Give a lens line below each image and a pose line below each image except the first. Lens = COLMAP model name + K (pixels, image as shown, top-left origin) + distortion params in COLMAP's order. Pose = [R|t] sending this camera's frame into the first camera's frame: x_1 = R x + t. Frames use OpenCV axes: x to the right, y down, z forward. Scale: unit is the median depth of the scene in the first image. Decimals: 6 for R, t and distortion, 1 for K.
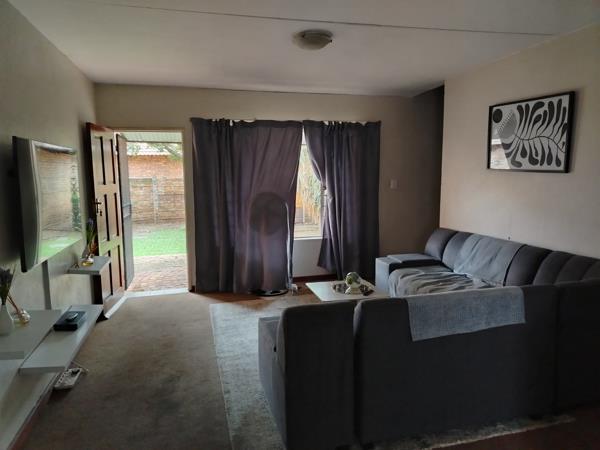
lens RADIAL K [[410.6, 0, 302.4], [0, 410.6, 222.3], [0, 0, 1]] dist [0.049977, -0.065368]
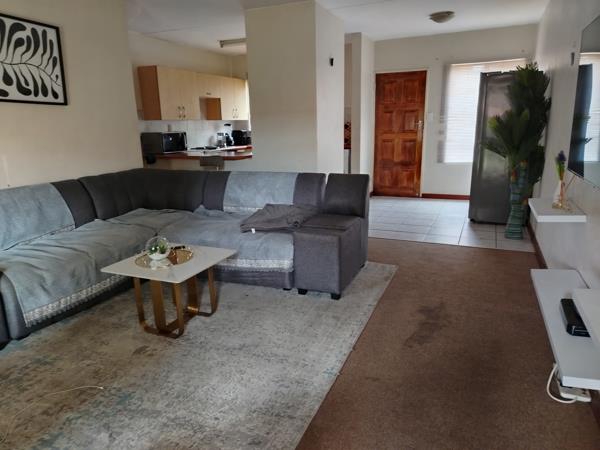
lens RADIAL K [[410.6, 0, 302.4], [0, 410.6, 222.3], [0, 0, 1]] dist [0.049977, -0.065368]
pose [[-0.776715, -0.117511, 0.618793, -0.398528], [0.107234, 0.943427, 0.313762, -0.075443], [-0.620657, 0.310059, -0.720173, 1.080555]]
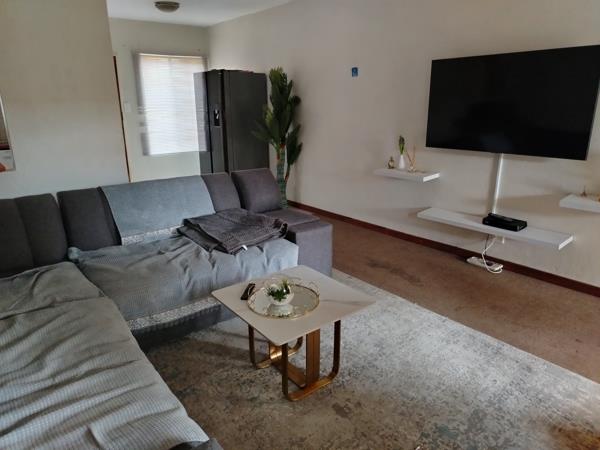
lens RADIAL K [[417.1, 0, 278.1], [0, 417.1, 224.2], [0, 0, 1]] dist [0.051900, -0.067725]
pose [[-0.933110, 0.123438, -0.337740, 0.240175], [-0.019001, 0.920998, 0.389105, -0.115807], [0.359088, 0.369495, -0.857047, 1.150834]]
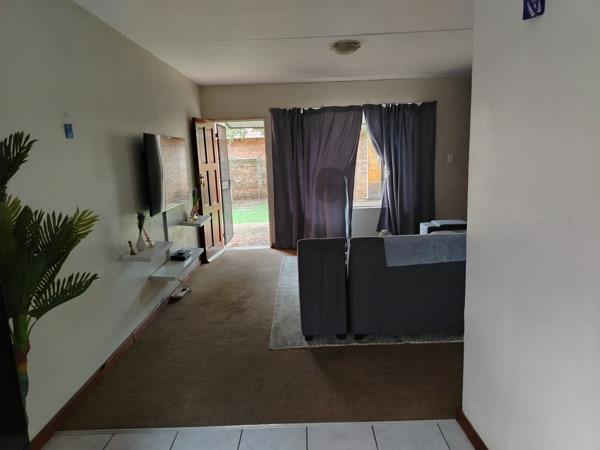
lens RADIAL K [[410.6, 0, 302.4], [0, 410.6, 222.3], [0, 0, 1]] dist [0.049977, -0.065368]
pose [[0.967384, 0.017878, -0.252681, 0.156484], [-0.004831, 0.998627, 0.052163, 0.027354], [0.253267, -0.049241, 0.966142, -0.211330]]
